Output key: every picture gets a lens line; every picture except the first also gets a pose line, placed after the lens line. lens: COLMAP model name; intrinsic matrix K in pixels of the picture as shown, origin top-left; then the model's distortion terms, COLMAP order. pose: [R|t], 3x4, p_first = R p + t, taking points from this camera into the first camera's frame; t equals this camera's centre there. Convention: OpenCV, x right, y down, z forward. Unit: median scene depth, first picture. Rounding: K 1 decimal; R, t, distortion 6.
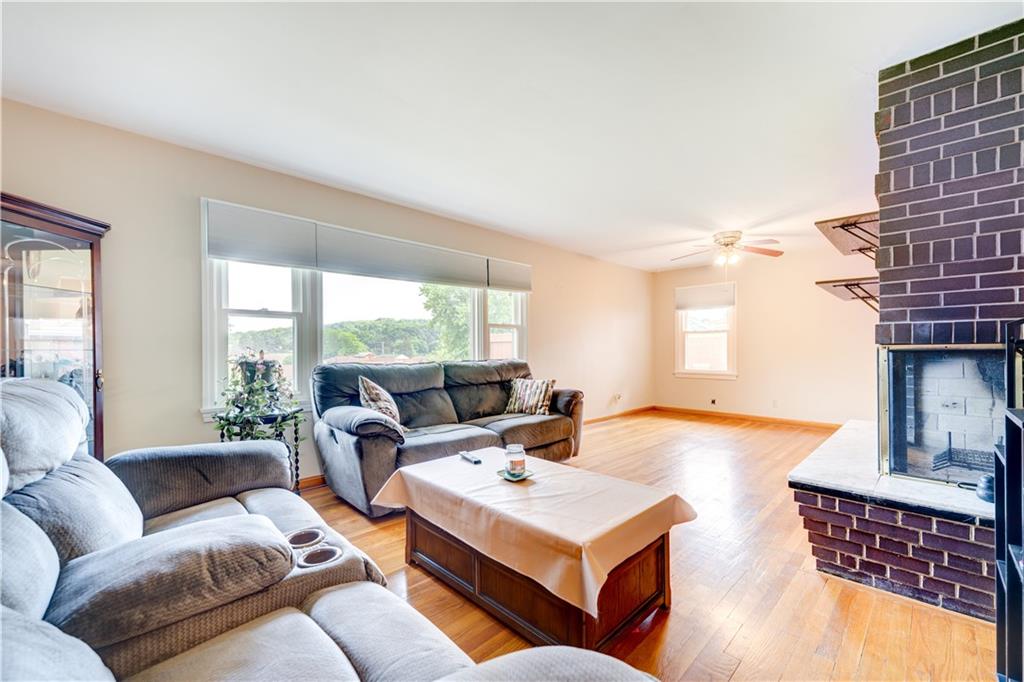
lens RADIAL K [[410.0, 0, 508.8], [0, 410.0, 351.1], [0, 0, 1]] dist [0.002486, -0.000013]
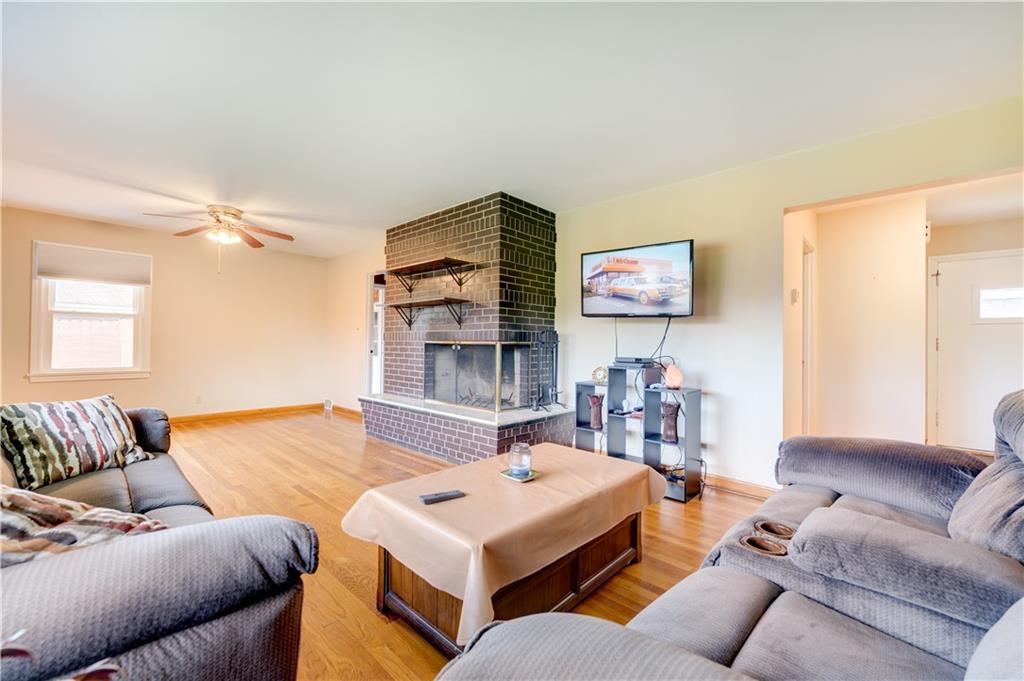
lens RADIAL K [[412.9, 0, 510.1], [0, 412.9, 335.2], [0, 0, 1]] dist [0.009816, -0.000911]
pose [[-0.050108, 0.022102, 0.998499, -0.924684], [-0.008789, 0.999707, -0.022570, -0.001647], [-0.998705, -0.009907, -0.049899, 1.048936]]
